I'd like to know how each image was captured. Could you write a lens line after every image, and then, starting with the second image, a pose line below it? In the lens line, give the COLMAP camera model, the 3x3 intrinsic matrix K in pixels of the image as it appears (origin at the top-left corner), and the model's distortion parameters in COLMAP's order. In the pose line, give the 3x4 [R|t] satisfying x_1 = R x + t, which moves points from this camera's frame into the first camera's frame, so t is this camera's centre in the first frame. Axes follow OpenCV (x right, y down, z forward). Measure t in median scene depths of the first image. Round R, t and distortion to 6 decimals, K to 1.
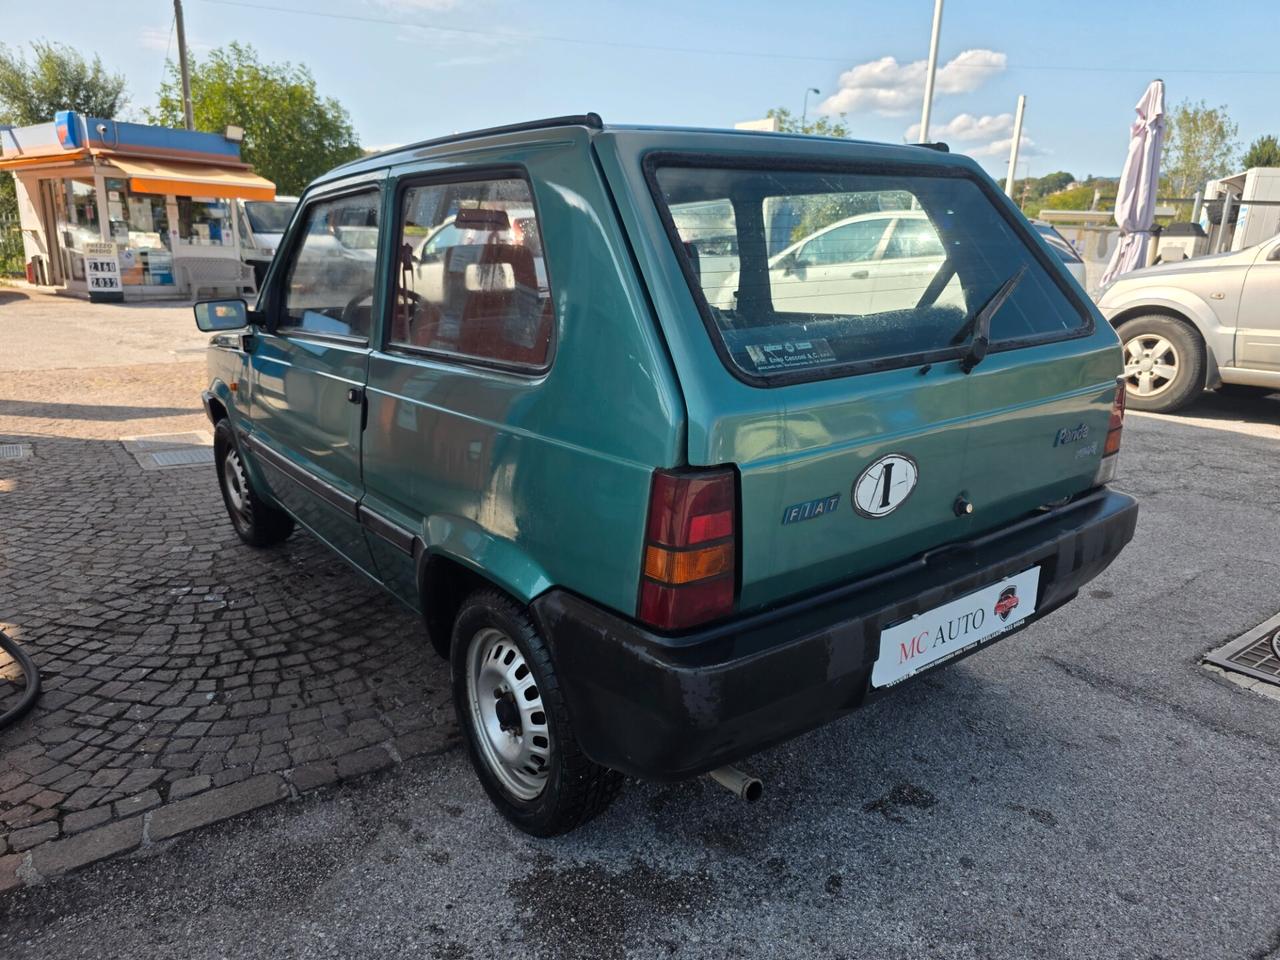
lens RADIAL K [[864.7, 0, 650.7], [0, 864.7, 507.0], [0, 0, 1]] dist [0.043007, -0.039678]
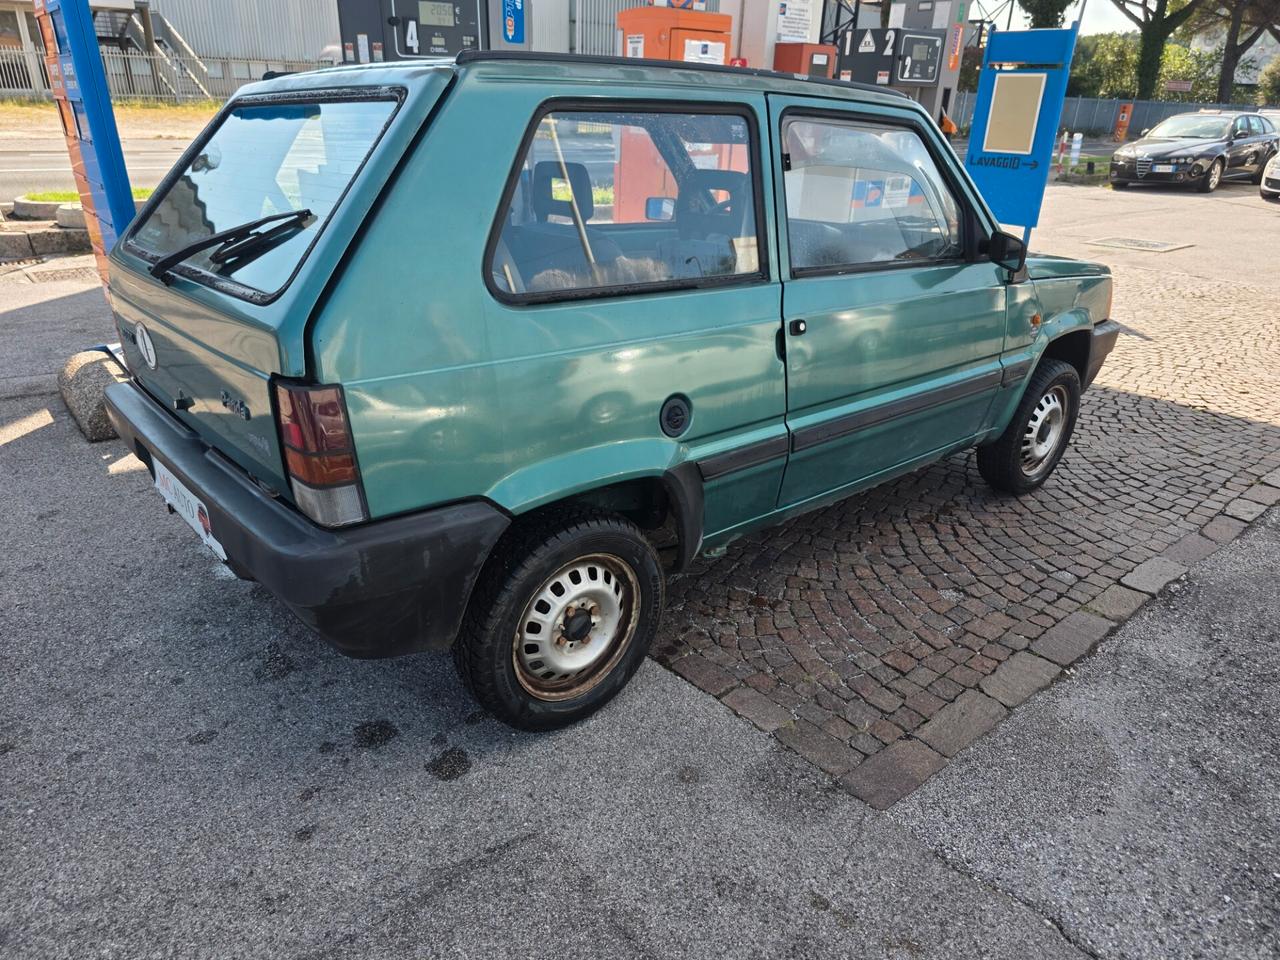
lens RADIAL K [[864.7, 0, 637.2], [0, 864.7, 478.1], [0, 0, 1]] dist [0.043007, -0.039678]
pose [[0.055399, 0.375754, -0.925062, 1.238140], [-0.303592, 0.888958, 0.342907, -0.405657], [0.951190, 0.261844, 0.163323, 1.159462]]
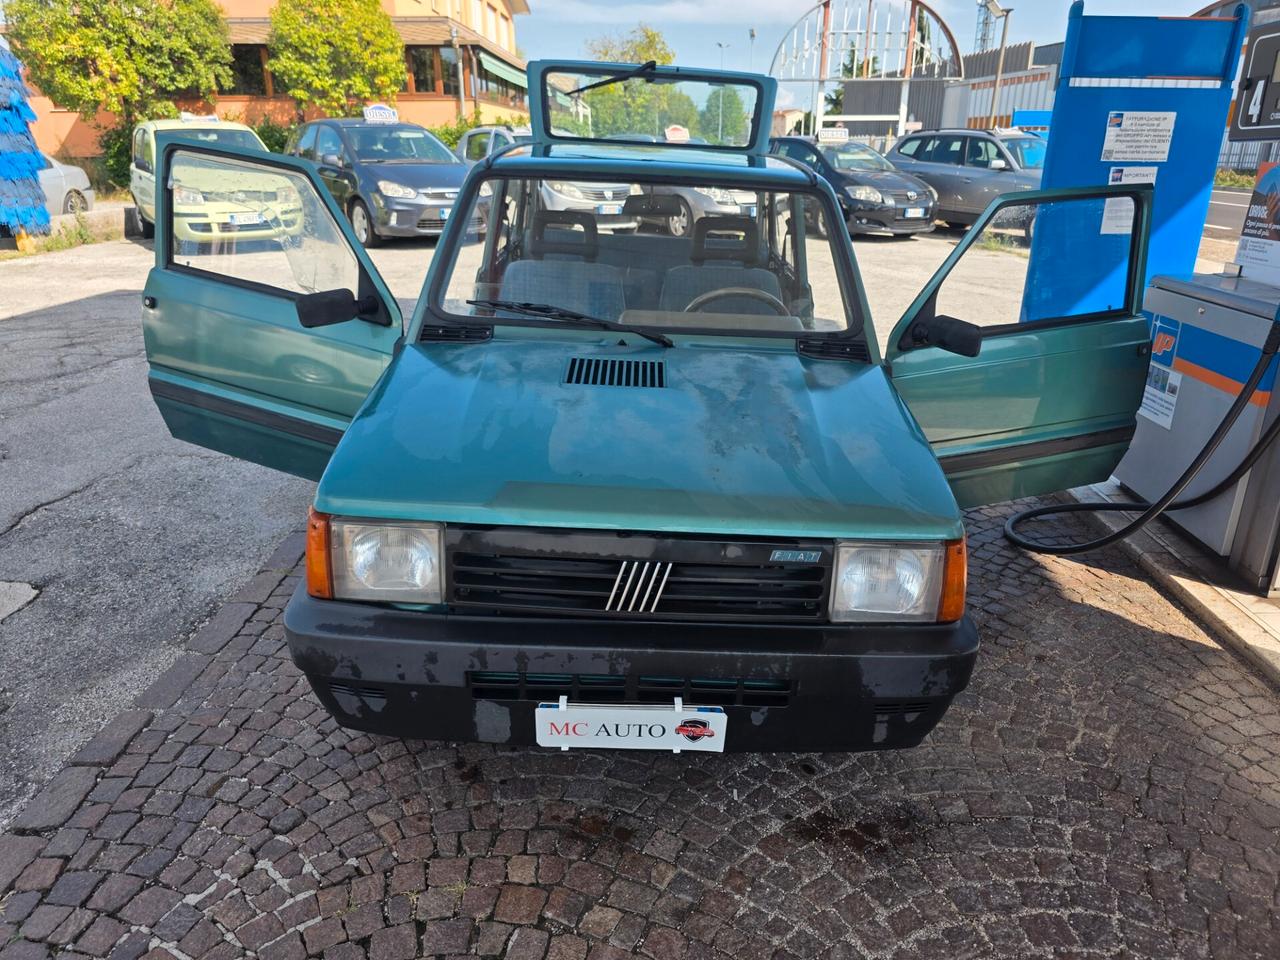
lens RADIAL K [[864.7, 0, 647.2], [0, 864.7, 482.1], [0, 0, 1]] dist [0.043007, -0.039678]
pose [[-0.793377, -0.252709, 0.553797, -1.163887], [0.136949, 0.812337, 0.566880, -0.903611], [-0.593125, 0.525591, -0.609882, 2.527498]]
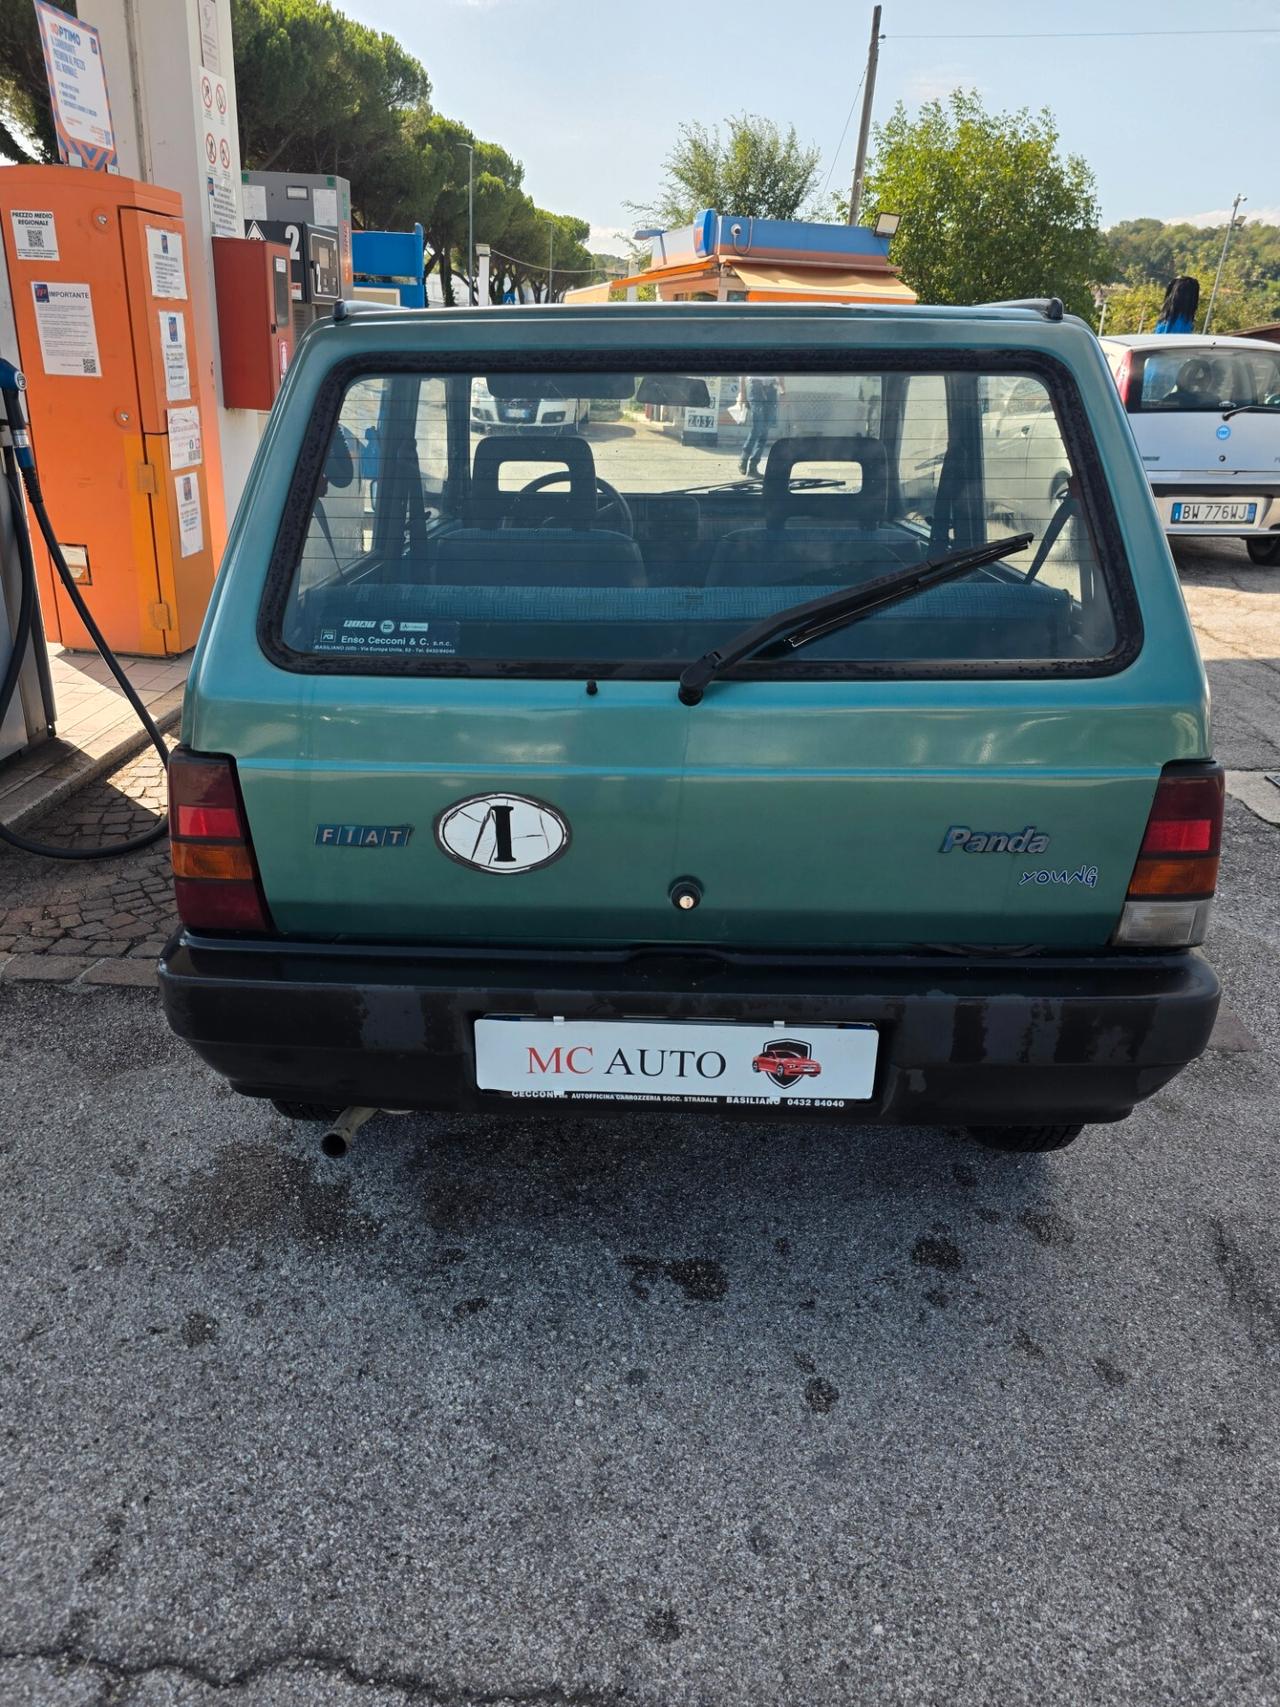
lens RADIAL K [[1153.2, 0, 618.5], [0, 1153.2, 869.1], [0, 0, 1]] dist [0.043007, -0.039678]
pose [[0.766935, 0.268145, -0.583017, 0.687393], [-0.198794, 0.963098, 0.181449, -0.143194], [0.610157, -0.023259, 0.791939, 0.210468]]
